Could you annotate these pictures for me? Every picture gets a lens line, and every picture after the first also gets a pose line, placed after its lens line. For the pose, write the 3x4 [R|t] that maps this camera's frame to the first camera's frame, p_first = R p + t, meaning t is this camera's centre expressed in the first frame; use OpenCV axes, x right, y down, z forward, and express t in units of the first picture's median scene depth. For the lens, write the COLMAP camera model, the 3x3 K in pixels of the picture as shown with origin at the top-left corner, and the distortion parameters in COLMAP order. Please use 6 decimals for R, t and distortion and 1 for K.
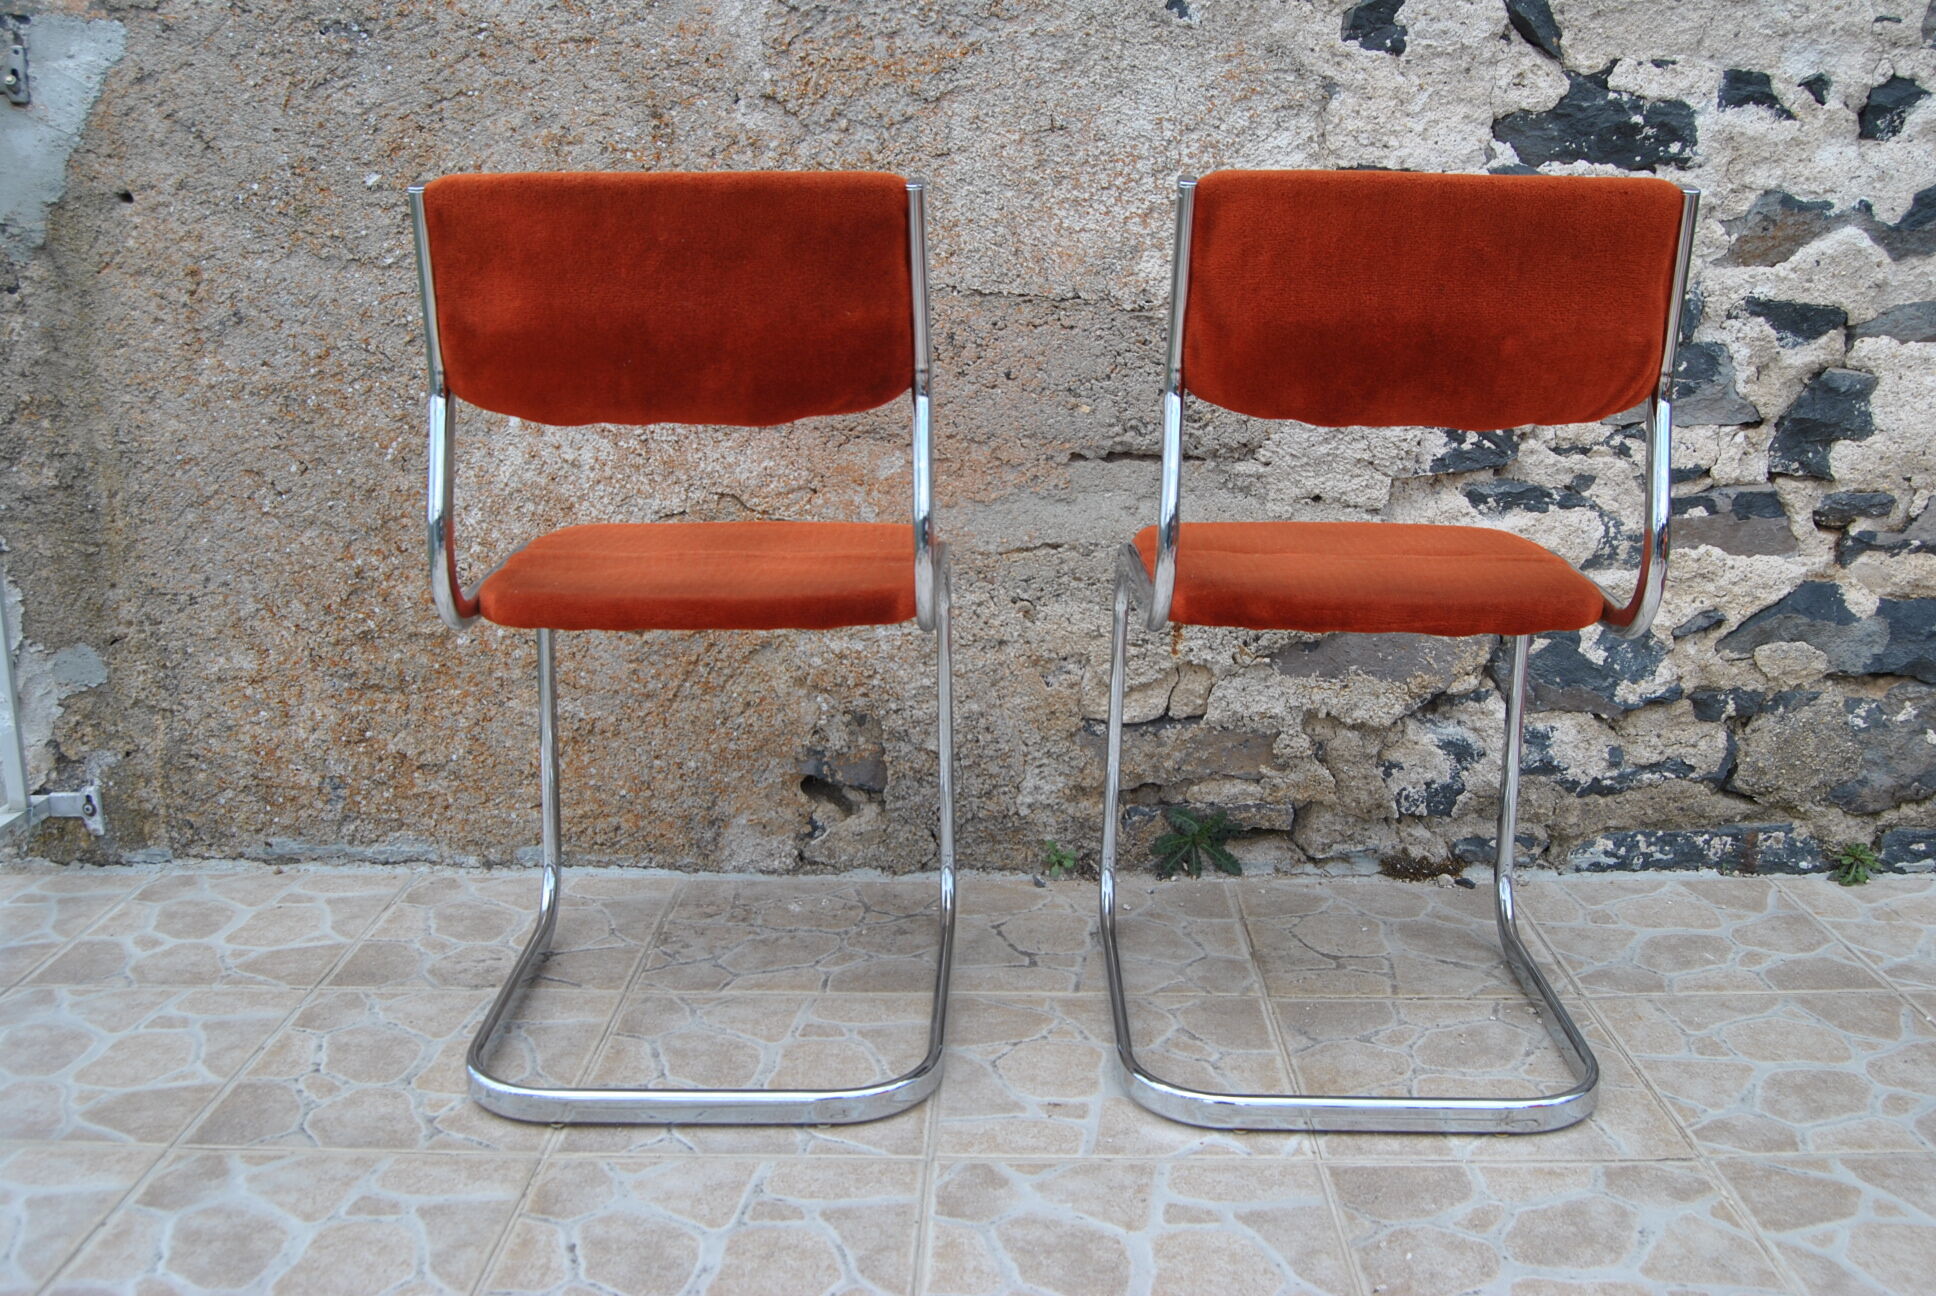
lens RADIAL K [[1757.3, 0, 986.7], [0, 1757.3, 633.6], [0, 0, 1]] dist [-0.084696, 0.035015]
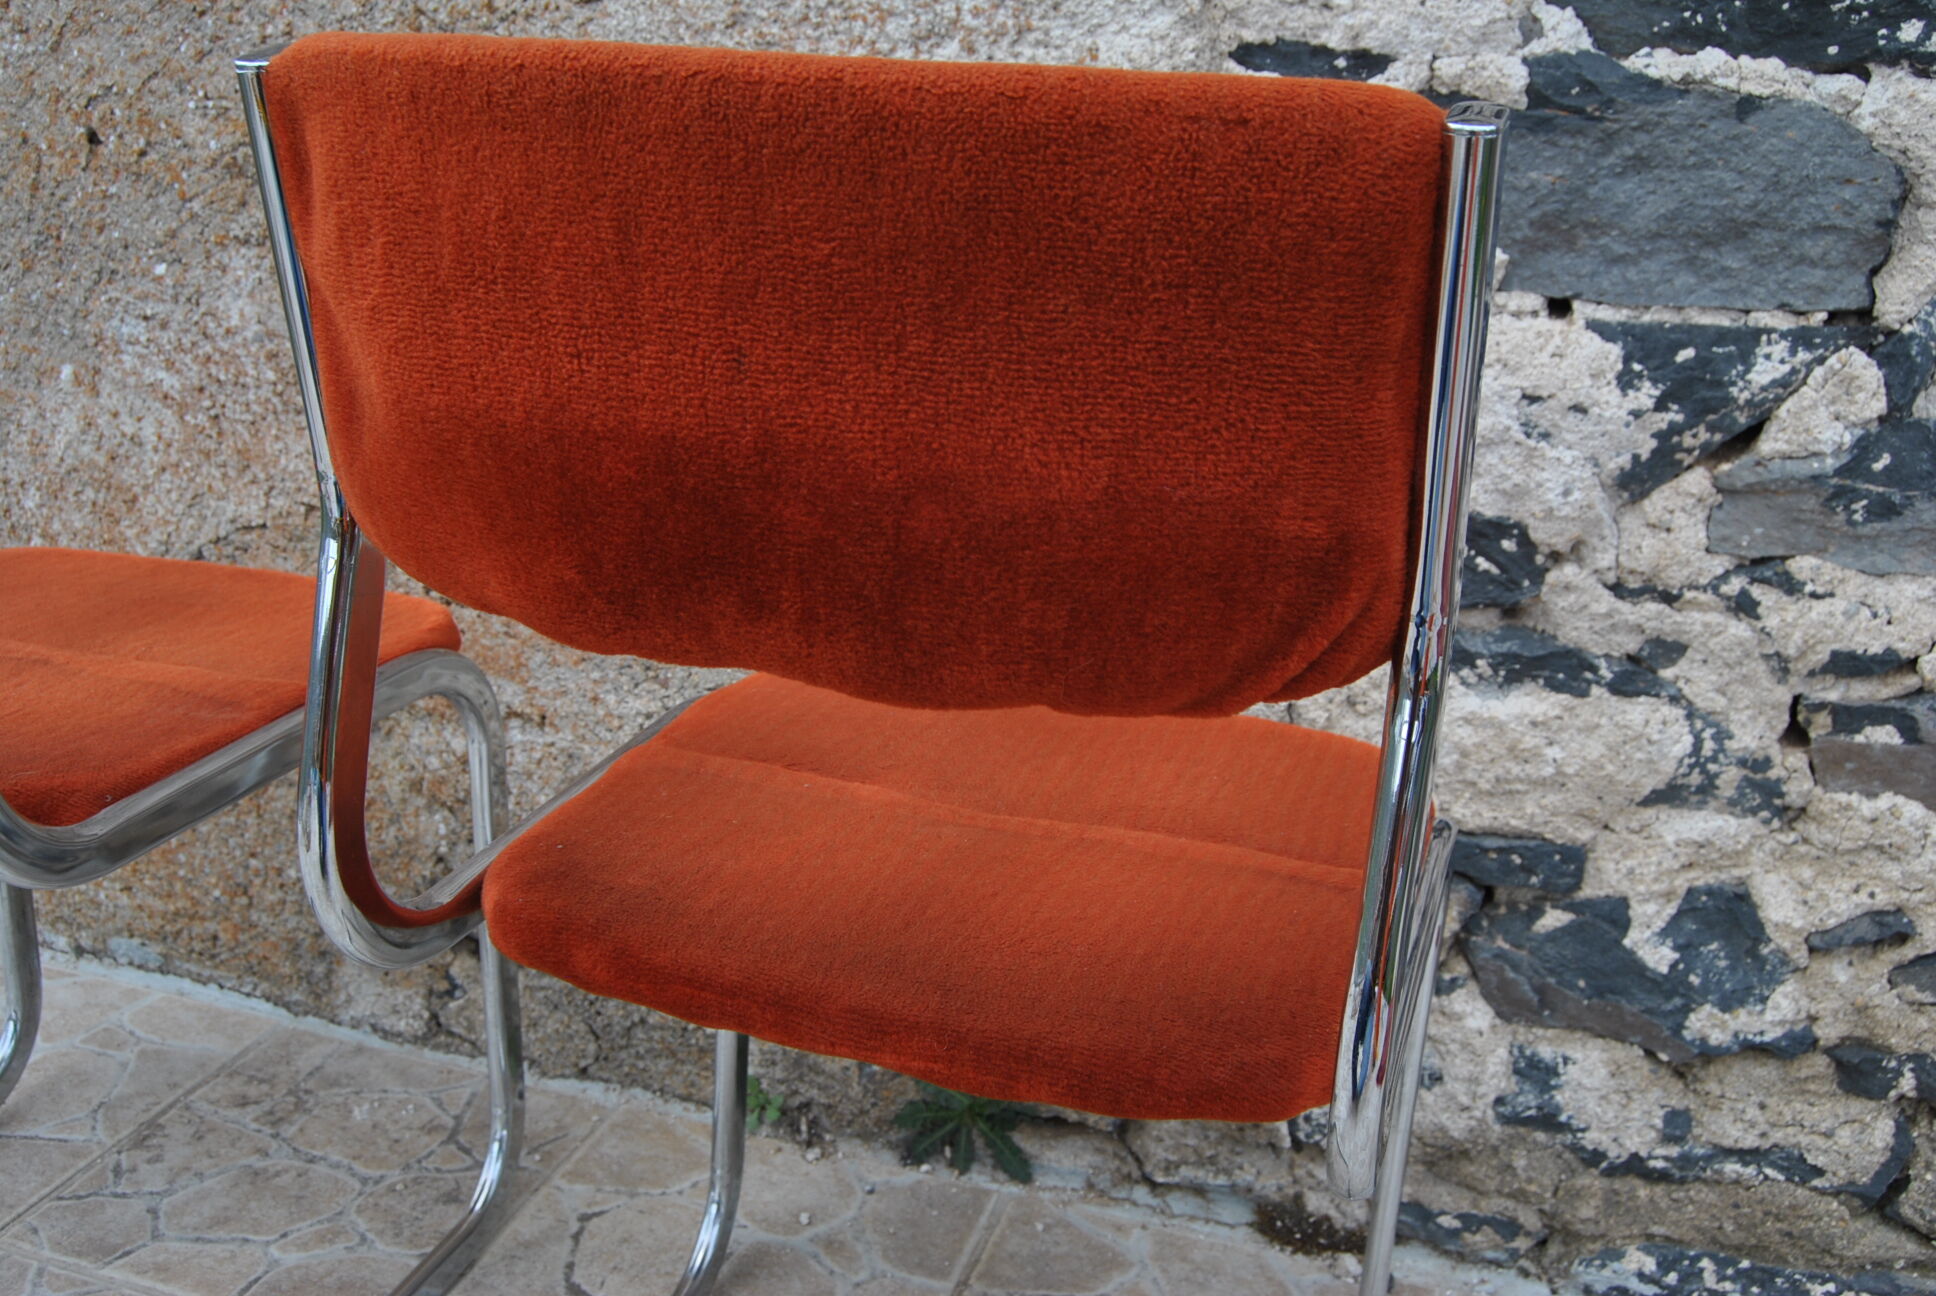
lens RADIAL K [[1752.0, 0, 979.4], [0, 1752.0, 643.0], [0, 0, 1]] dist [-0.087701, 0.038215]
pose [[0.957692, 0.127985, -0.257773, 0.276294], [-0.106507, 0.989697, 0.095687, -0.118432], [0.267363, -0.064184, 0.961456, 0.421725]]
